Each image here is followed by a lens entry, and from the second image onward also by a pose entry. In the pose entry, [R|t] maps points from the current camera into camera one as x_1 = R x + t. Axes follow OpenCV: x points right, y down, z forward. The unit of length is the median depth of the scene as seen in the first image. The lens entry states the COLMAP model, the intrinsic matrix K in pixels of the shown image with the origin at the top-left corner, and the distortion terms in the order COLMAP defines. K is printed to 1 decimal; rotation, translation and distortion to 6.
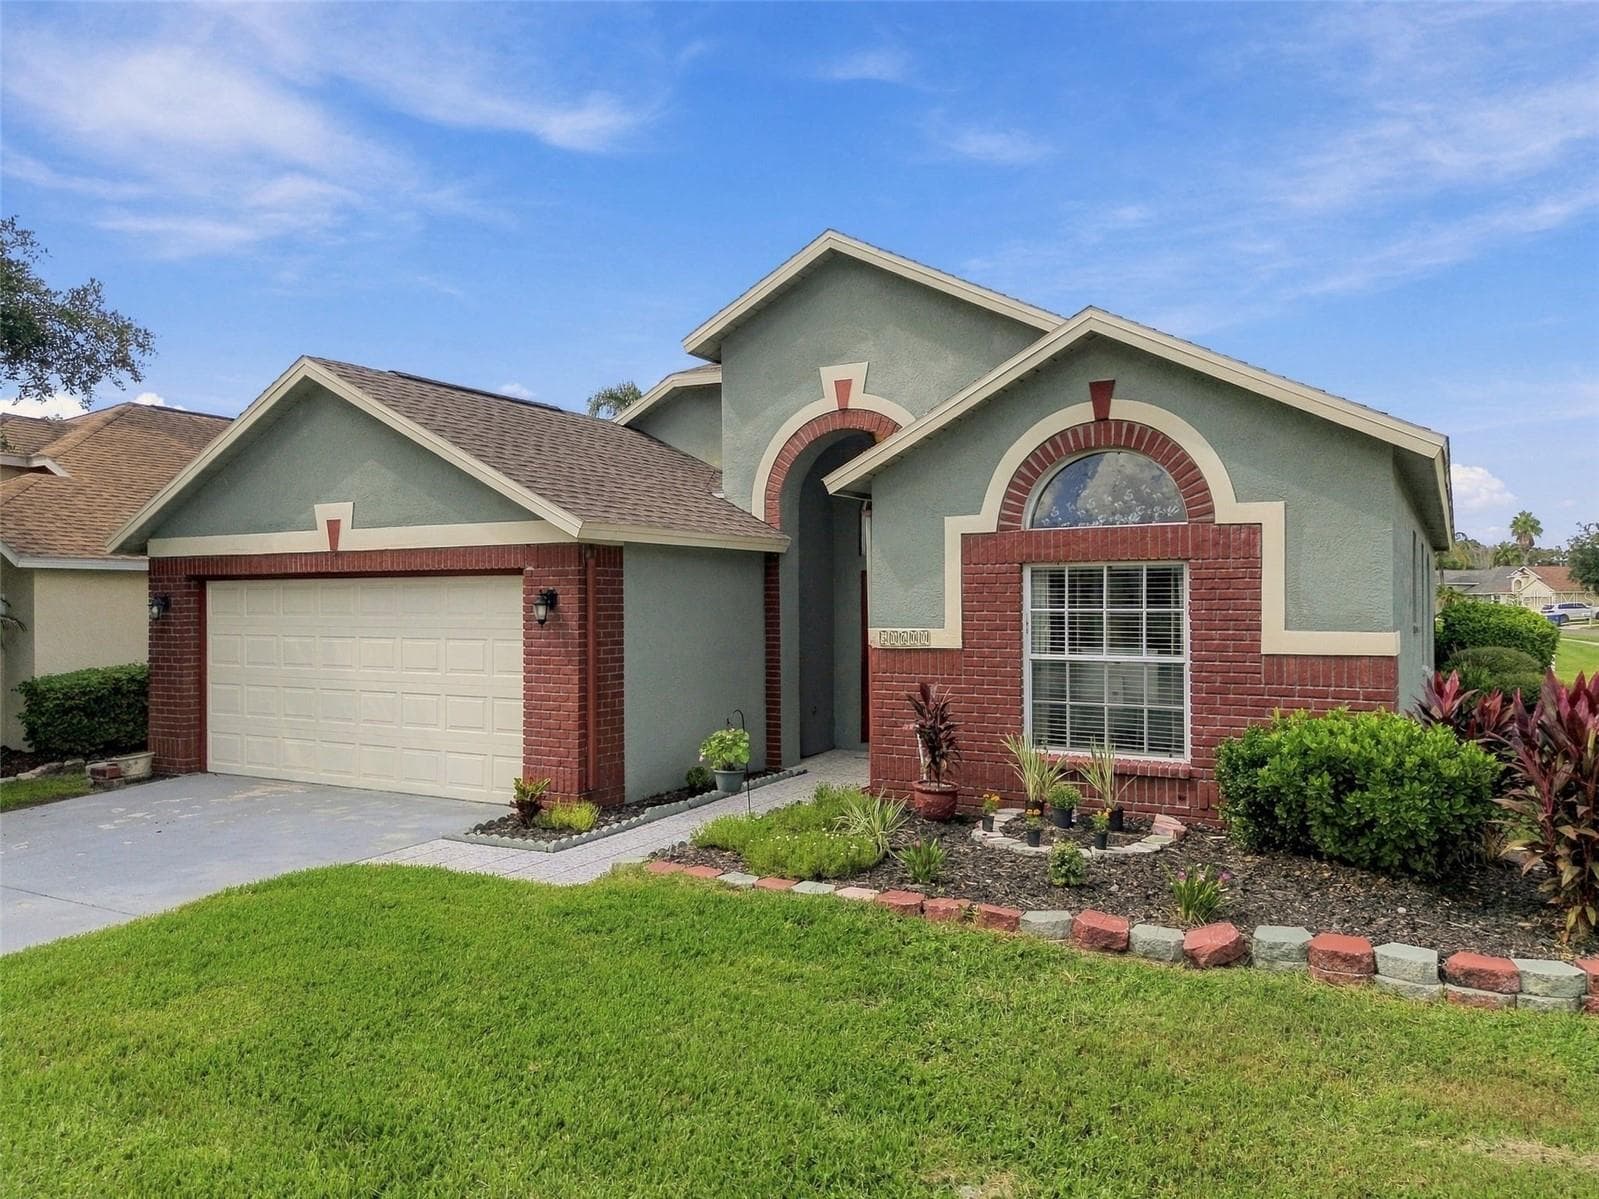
lens RADIAL K [[1142.4, 0, 799.5], [0, 1142.4, 599.5], [0, 0, 1]] dist [0.073086, -0.071697]
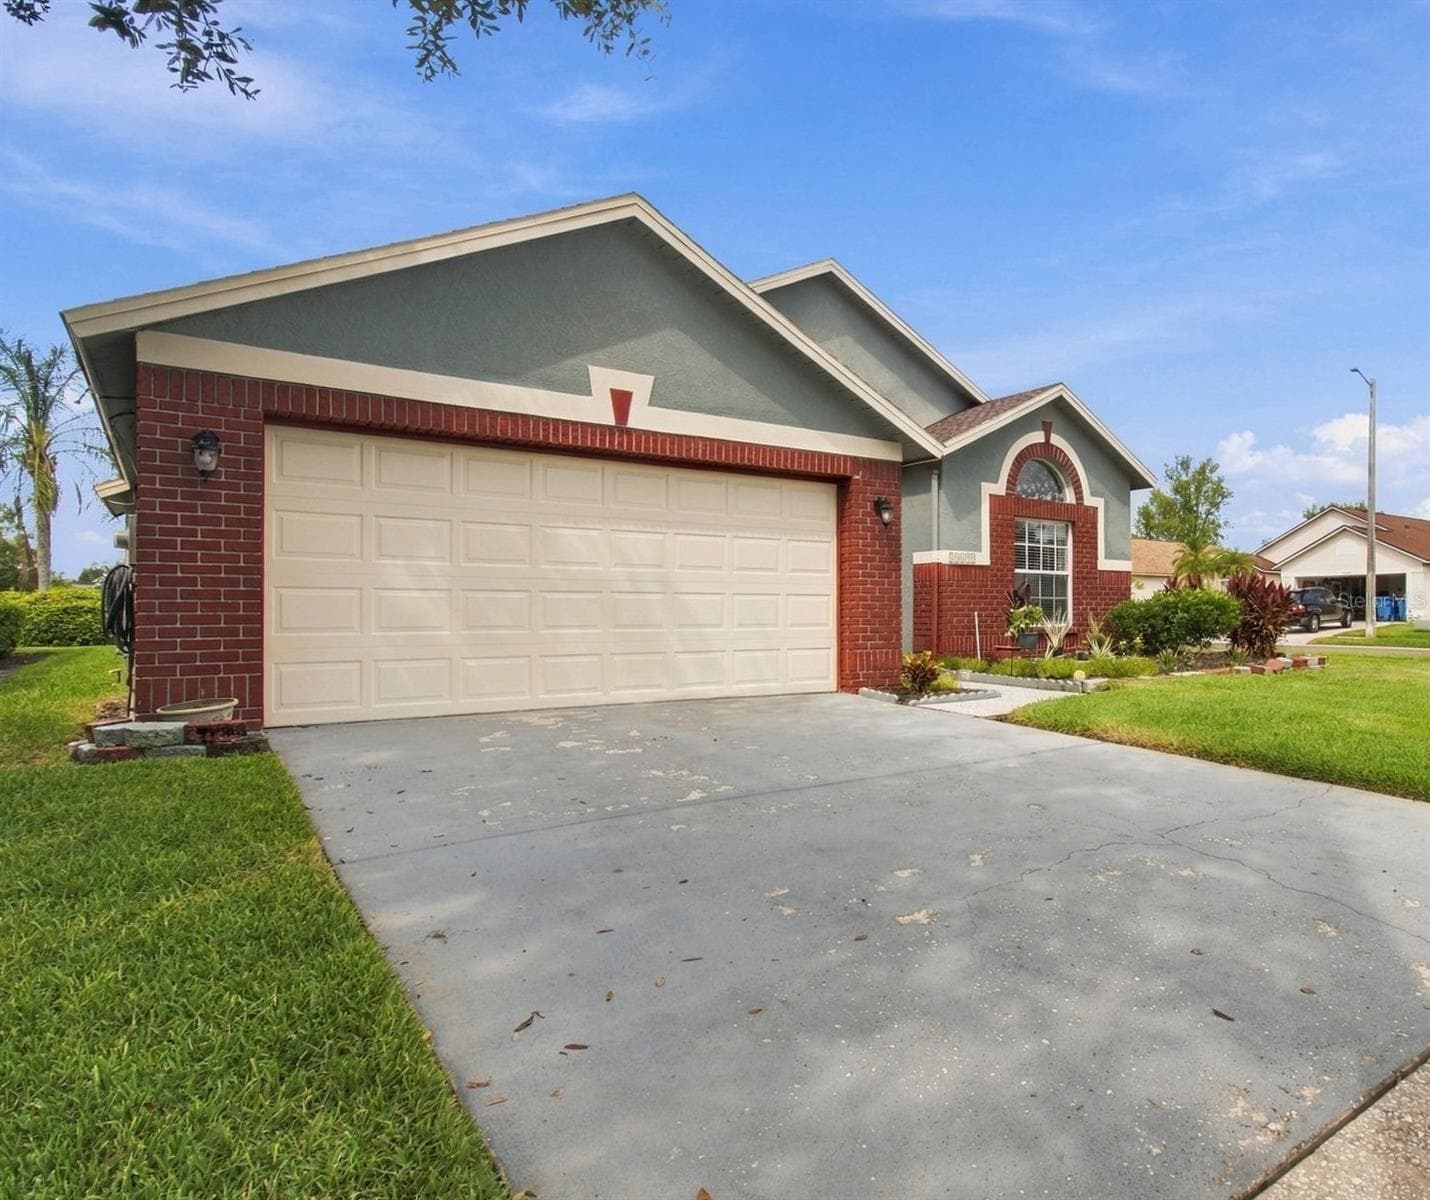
lens RADIAL K [[899.4, 0, 904.5], [0, 899.4, 592.1], [0, 0, 1]] dist [-0.001183, 0.003481]
pose [[0.364308, 0.022710, 0.931002, -1.086163], [-0.002311, 0.999722, -0.023482, 0.110803], [-0.931276, 0.006403, 0.364259, 0.644249]]
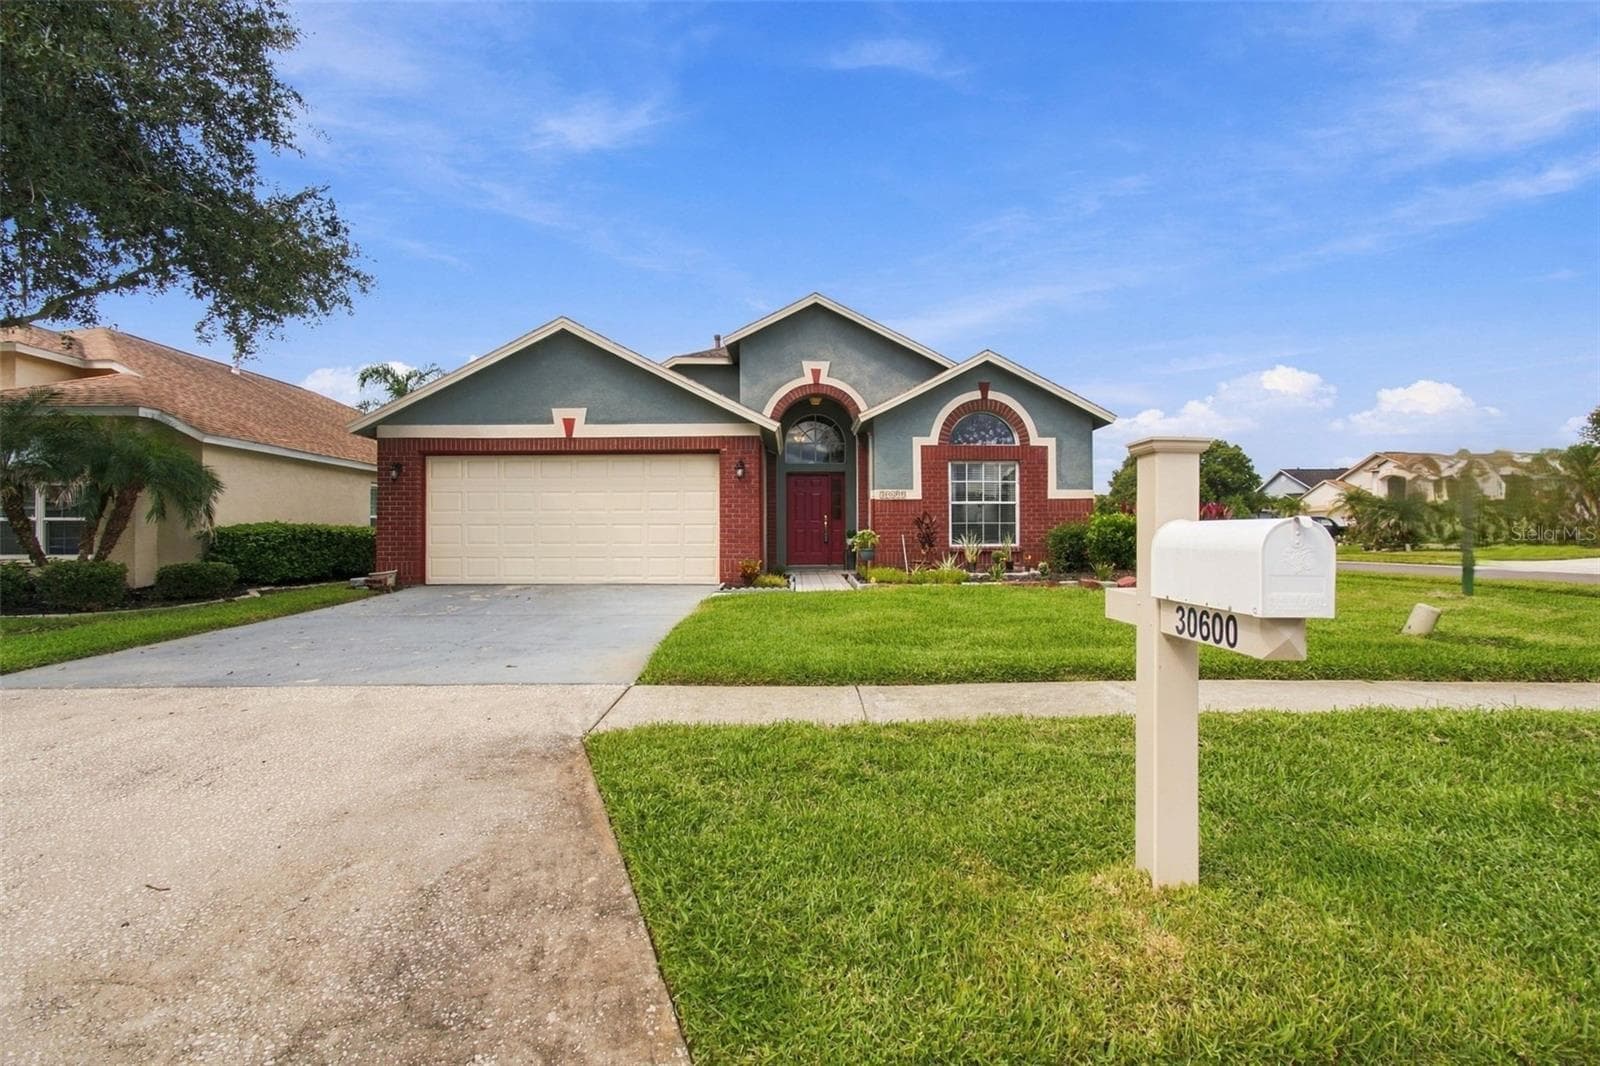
lens RADIAL K [[734.6, 0, 816.5], [0, 734.6, 531.7], [0, 0, 1]] dist [-0.016038, 0.000336]
pose [[0.854174, 0.004971, 0.519964, -0.737642], [0.000505, 0.999946, -0.010388, 0.117411], [-0.519987, 0.009136, 0.854125, -0.073826]]
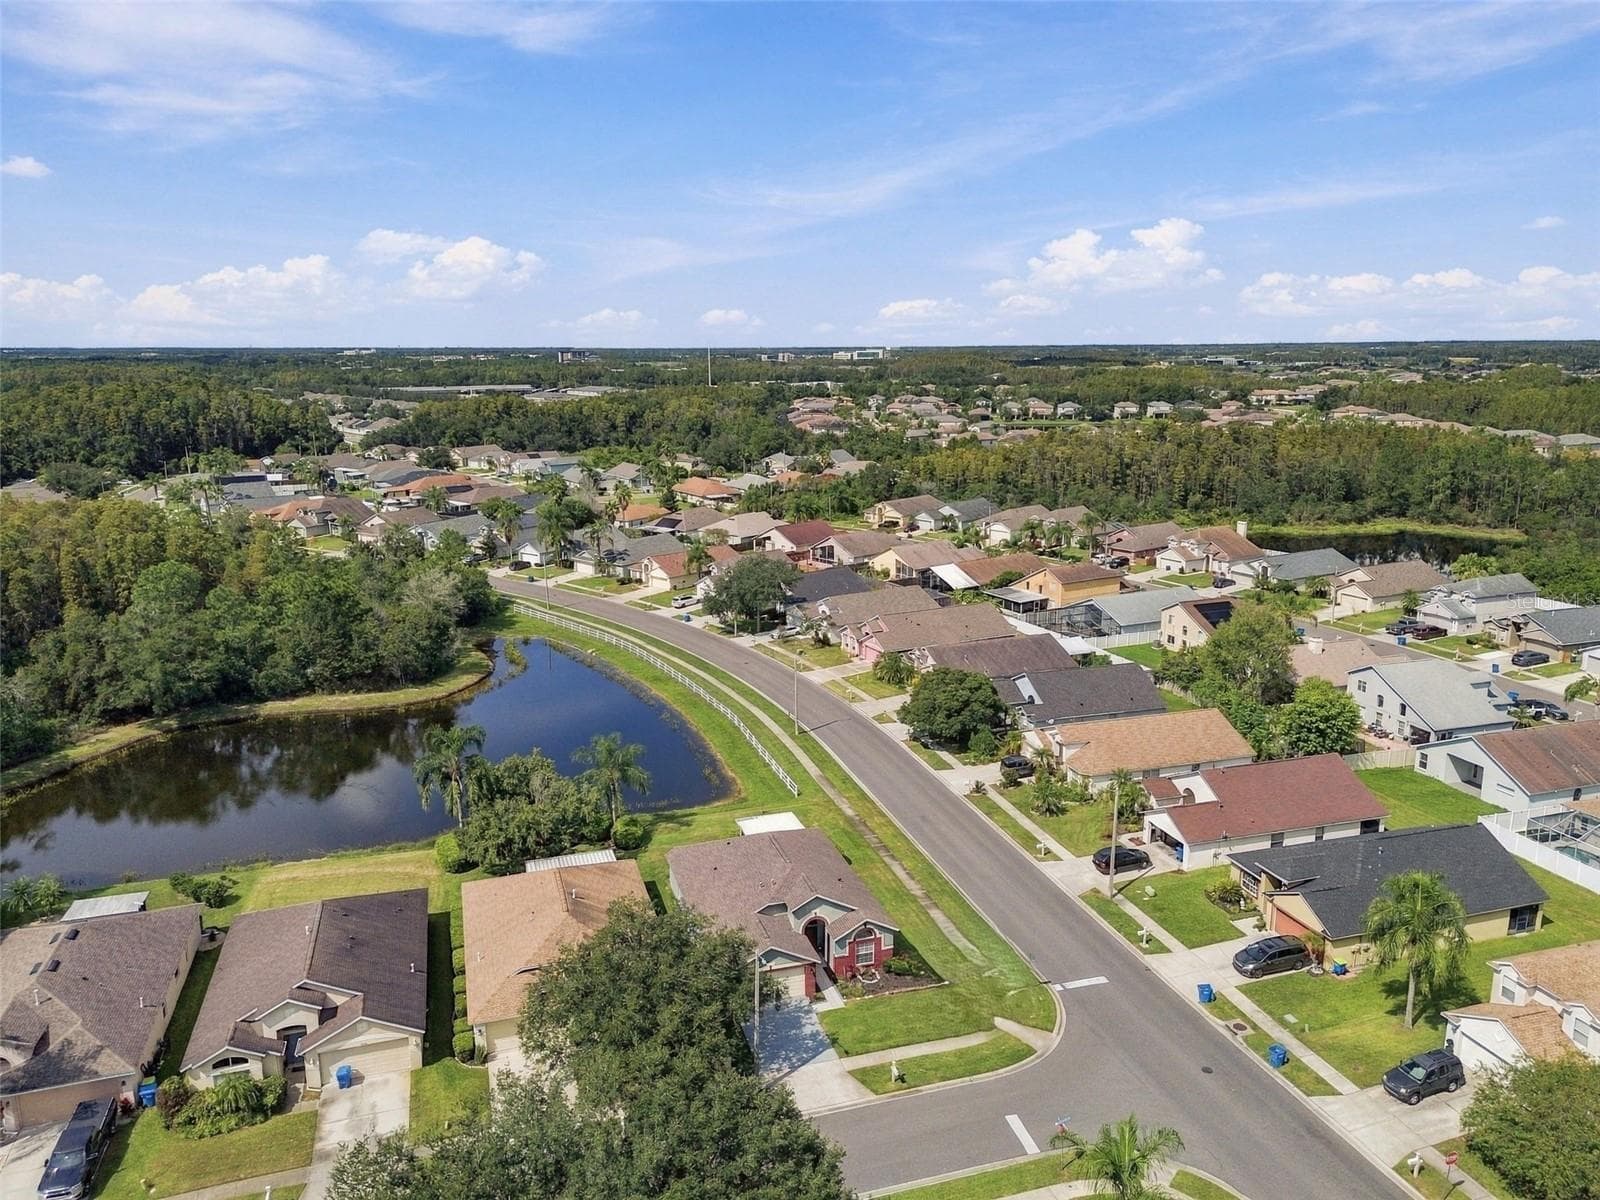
lens RADIAL K [[1143.2, 0, 800.0], [0, 1143.2, 600.0], [0, 0, 1]] dist [0.073086, -0.071697]
pose [[0.683358, -0.159688, 0.712405, -5.321112], [0.001548, 0.976101, 0.217312, -4.053634], [-0.730082, -0.147399, 0.667274, -3.671539]]
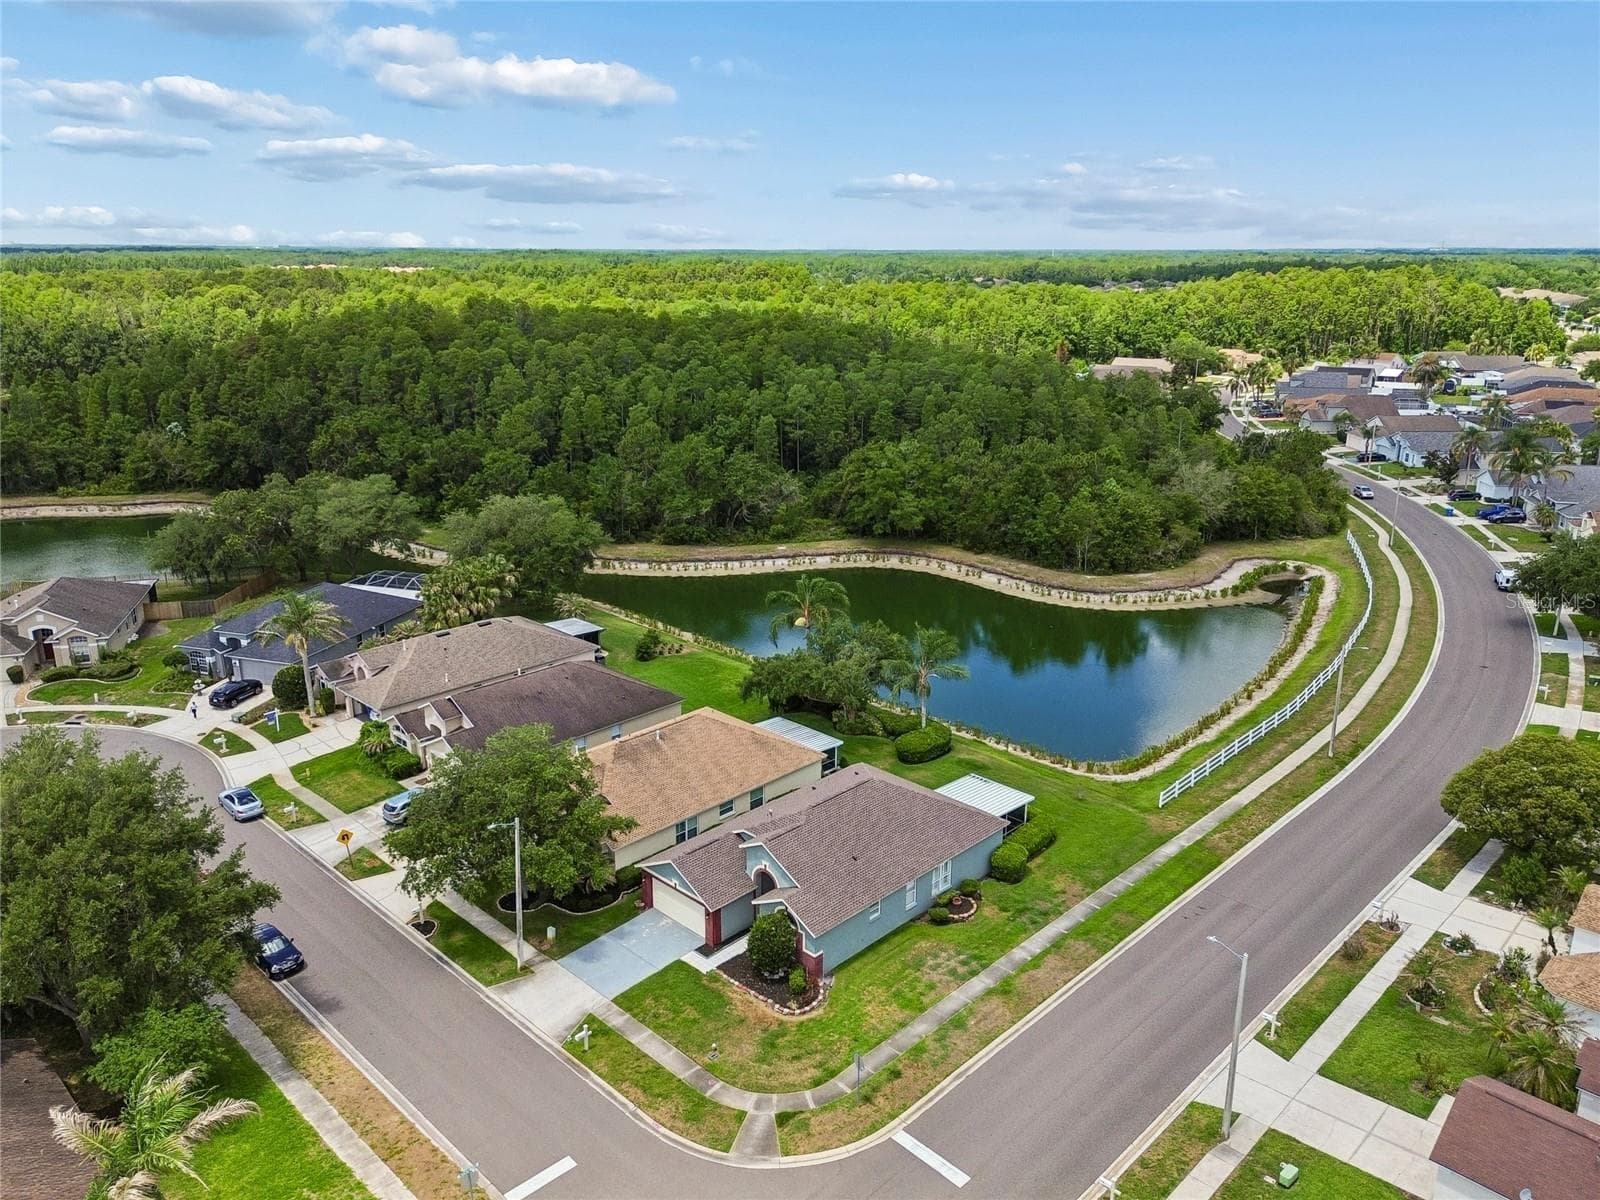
lens RADIAL K [[1160.9, 0, 800.0], [0, 1160.9, 600.0], [0, 0, 1]] dist [0.018804, -0.008466]
pose [[0.966909, 0.078728, -0.242670, 1.663753], [-0.005967, 0.957914, 0.286993, -3.460480], [0.255051, -0.276048, 0.926686, -4.256788]]
